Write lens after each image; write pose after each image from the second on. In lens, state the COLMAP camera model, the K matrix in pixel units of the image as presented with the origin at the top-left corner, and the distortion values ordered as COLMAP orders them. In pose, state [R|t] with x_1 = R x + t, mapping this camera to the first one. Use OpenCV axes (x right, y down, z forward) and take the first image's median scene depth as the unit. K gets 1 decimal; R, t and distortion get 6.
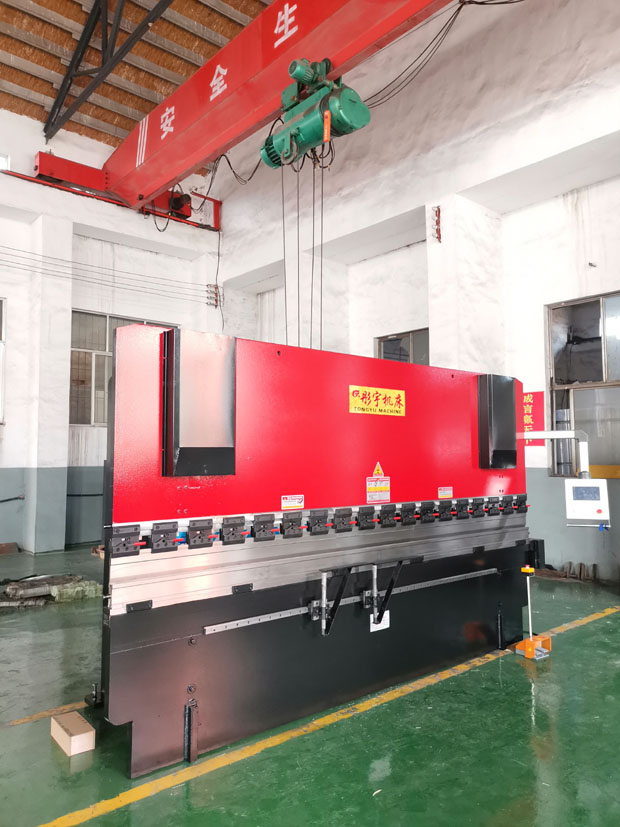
lens RADIAL K [[646.3, 0, 311.5], [0, 646.3, 416.9], [0, 0, 1]] dist [0.162597, -0.002177]
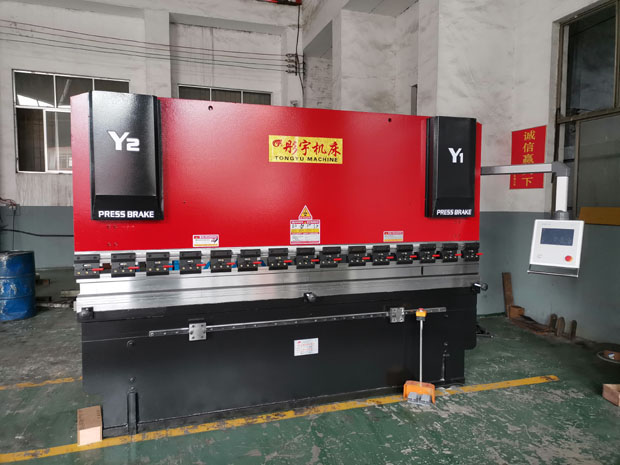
lens RADIAL K [[484.5, 0, 311.3], [0, 484.5, 232.5], [0, 0, 1]] dist [0.162597, -0.002177]
pose [[0.926627, 0.030592, -0.374735, 0.298644], [0.019764, 0.991343, 0.129802, 0.004898], [0.375462, -0.127684, 0.918001, 0.182496]]
